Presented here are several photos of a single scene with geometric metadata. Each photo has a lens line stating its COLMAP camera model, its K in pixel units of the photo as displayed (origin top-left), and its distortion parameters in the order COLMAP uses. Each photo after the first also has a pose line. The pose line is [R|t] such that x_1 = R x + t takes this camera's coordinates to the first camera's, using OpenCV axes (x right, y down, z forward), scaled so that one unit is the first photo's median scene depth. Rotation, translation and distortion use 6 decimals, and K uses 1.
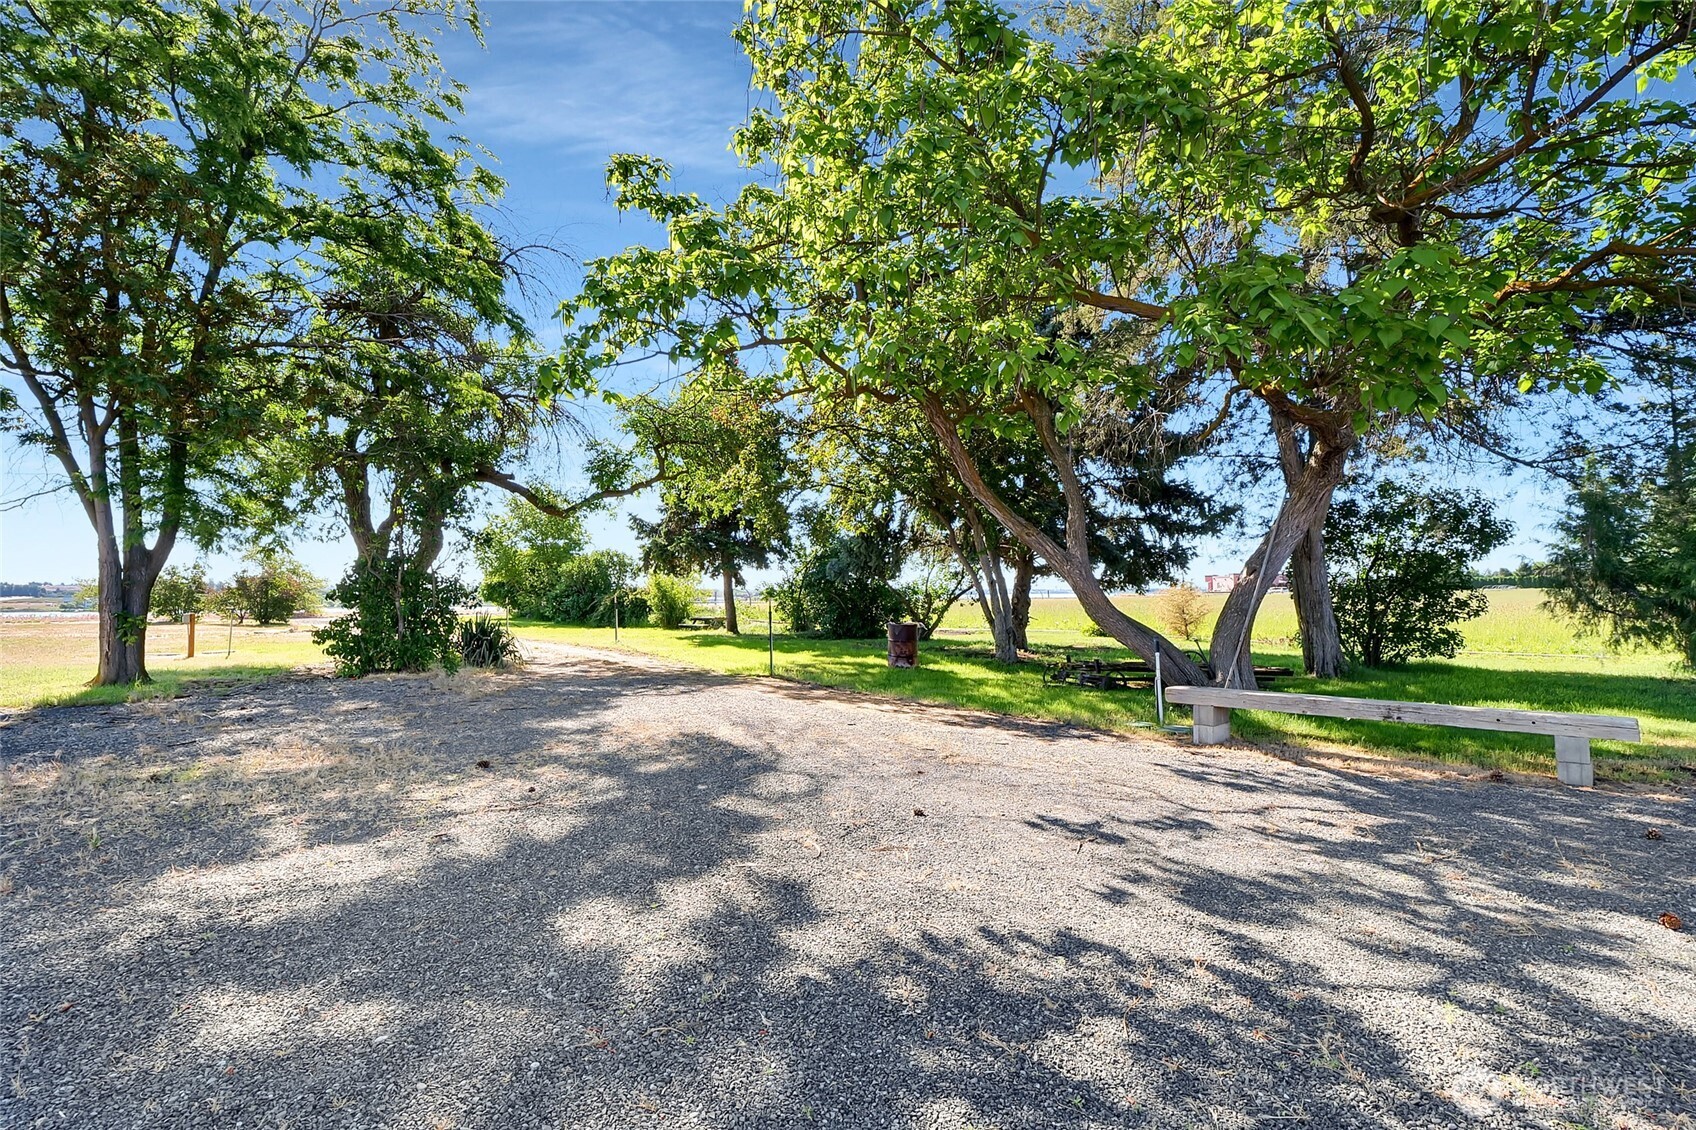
lens RADIAL K [[800.5, 0, 848.4], [0, 800.5, 573.1], [0, 0, 1]] dist [-0.009900, 0.000094]
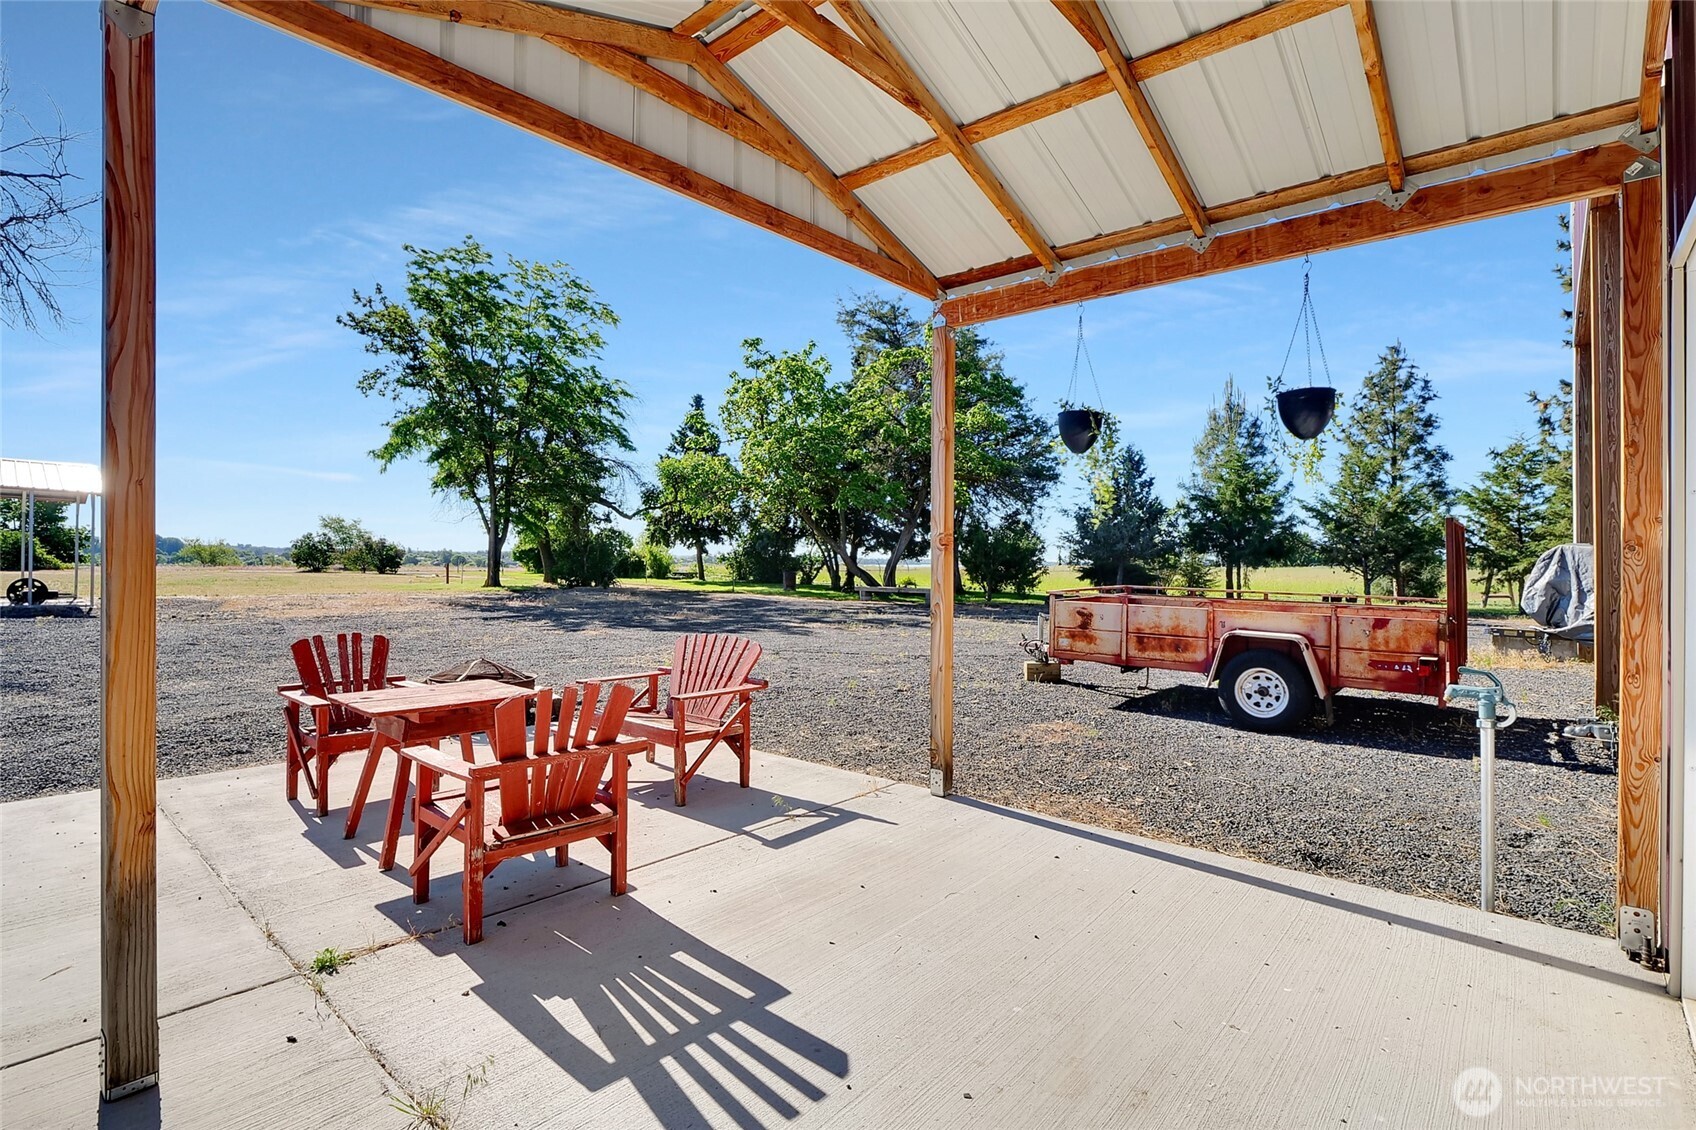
lens RADIAL K [[800.5, 0, 840.0], [0, 800.5, 564.2], [0, 0, 1]] dist [-0.009900, 0.000094]
pose [[0.996441, 0.014681, 0.083004, 0.010504], [-0.017334, 0.999359, 0.031330, -0.020171], [-0.082490, -0.032657, 0.996057, -0.730894]]
